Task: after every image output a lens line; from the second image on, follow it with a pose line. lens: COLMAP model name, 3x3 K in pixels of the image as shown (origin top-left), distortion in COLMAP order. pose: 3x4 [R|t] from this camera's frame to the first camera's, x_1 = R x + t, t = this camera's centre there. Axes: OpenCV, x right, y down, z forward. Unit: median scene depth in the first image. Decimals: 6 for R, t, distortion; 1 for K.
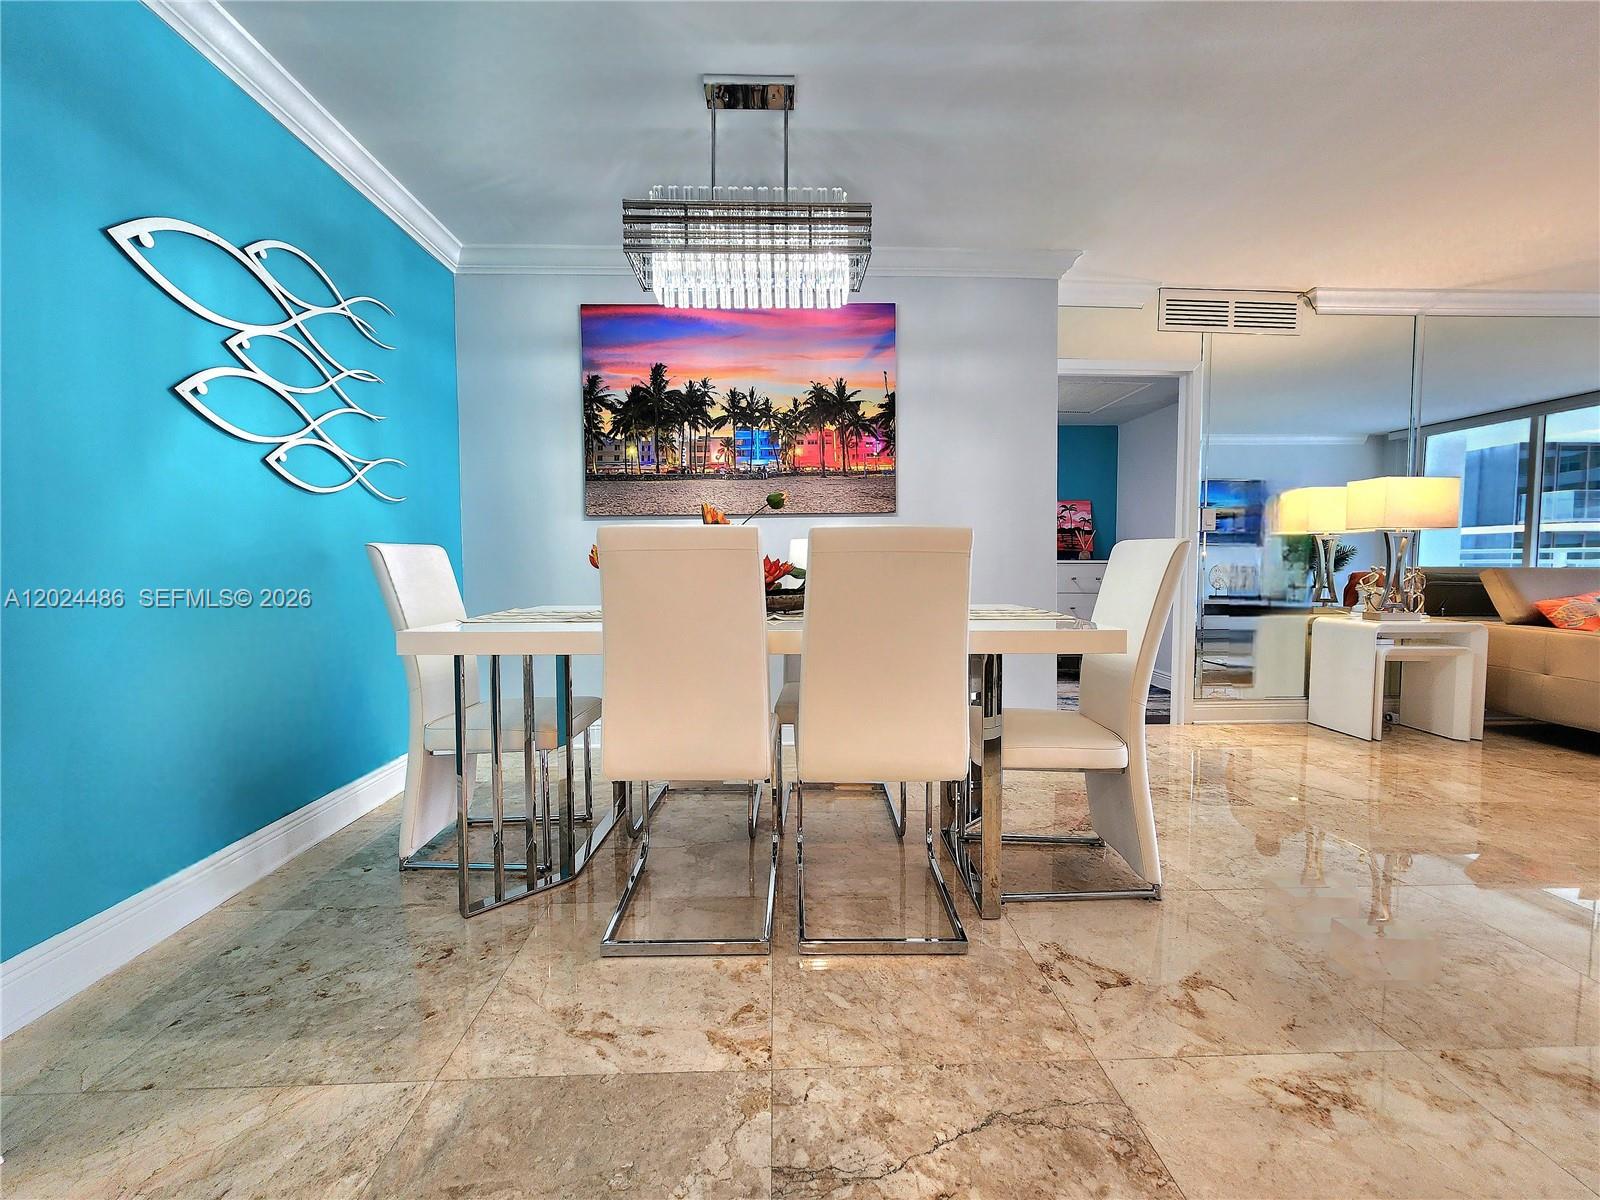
lens RADIAL K [[662.8, 0, 809.2], [0, 662.8, 594.7], [0, 0, 1]] dist [-0.002784, 0.001278]
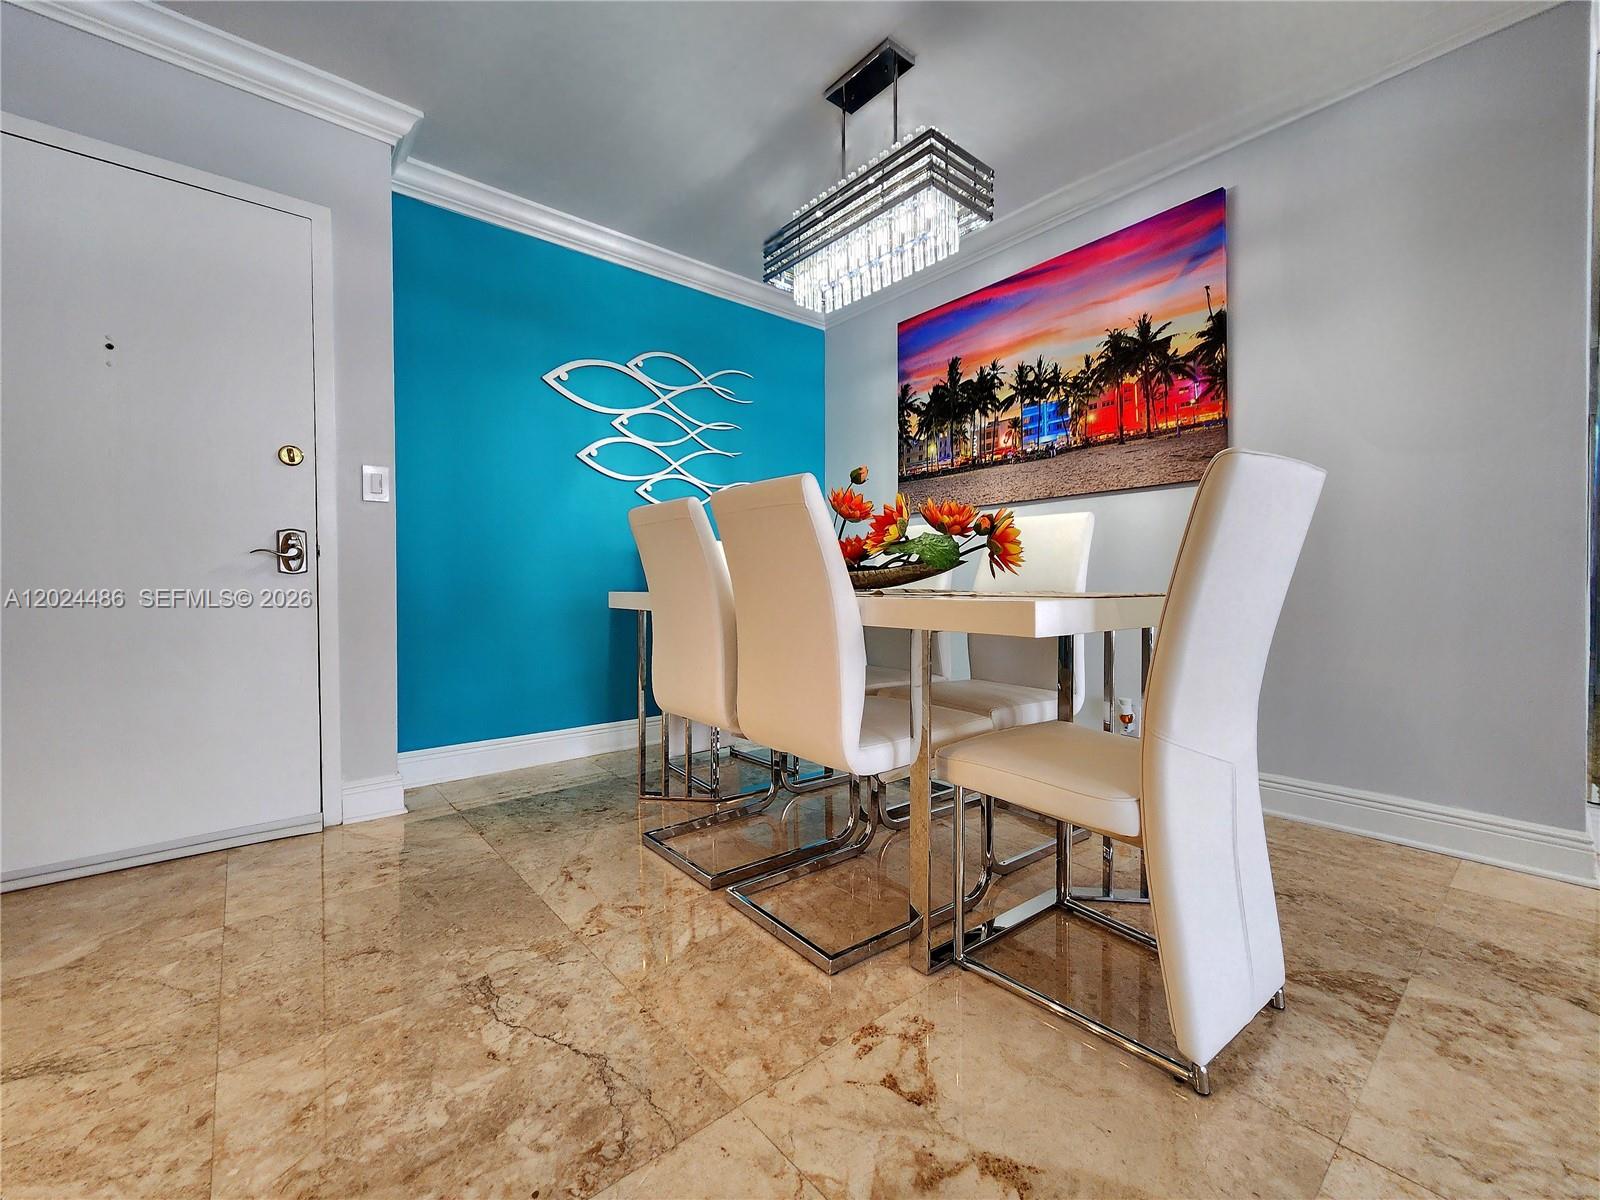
lens RADIAL K [[662.8, 0, 795.1], [0, 662.8, 597.9], [0, 0, 1]] dist [-0.002784, 0.001278]
pose [[0.611133, 0.020374, -0.791265, 0.425503], [-0.038918, 0.999233, -0.004329, 0.028810], [0.790570, 0.033440, 0.611457, 0.204460]]
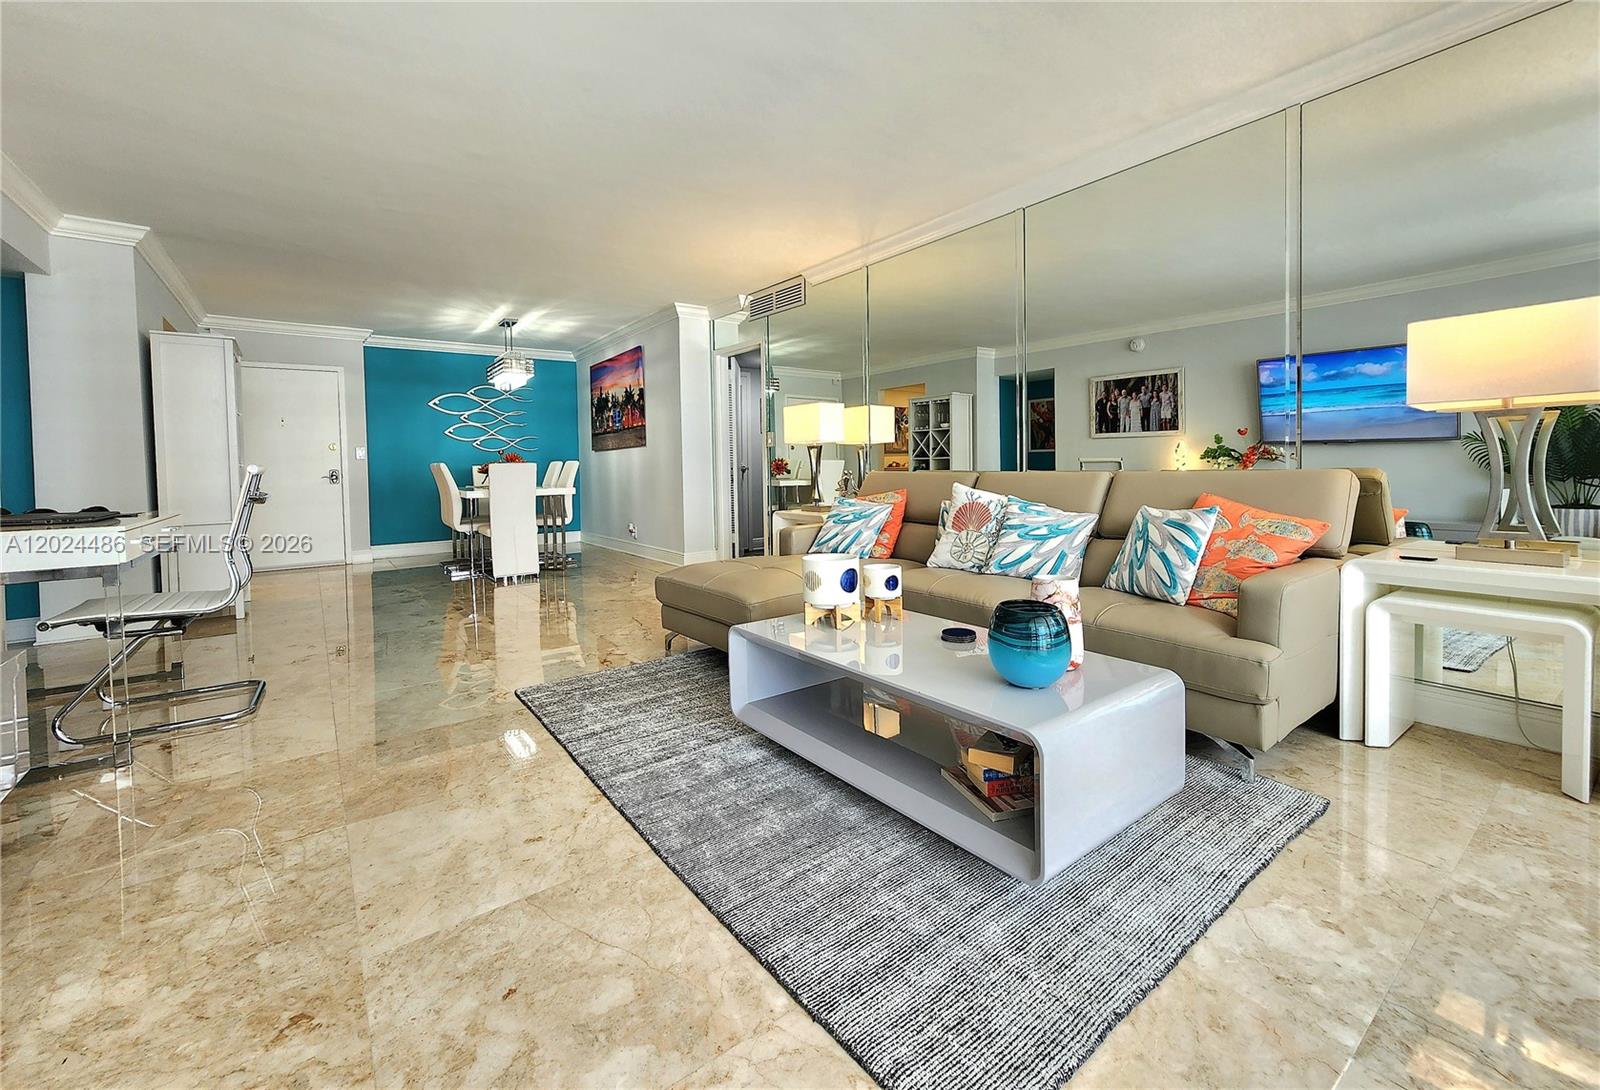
lens RADIAL K [[641.4, 0, 790.1], [0, 641.4, 478.9], [0, 0, 1]] dist [0.002203, 0.000040]
pose [[0.555804, 0.017210, -0.831135, 2.081428], [-0.028589, 0.999590, 0.001579, -0.038319], [0.830822, 0.022884, 0.556068, 0.282581]]
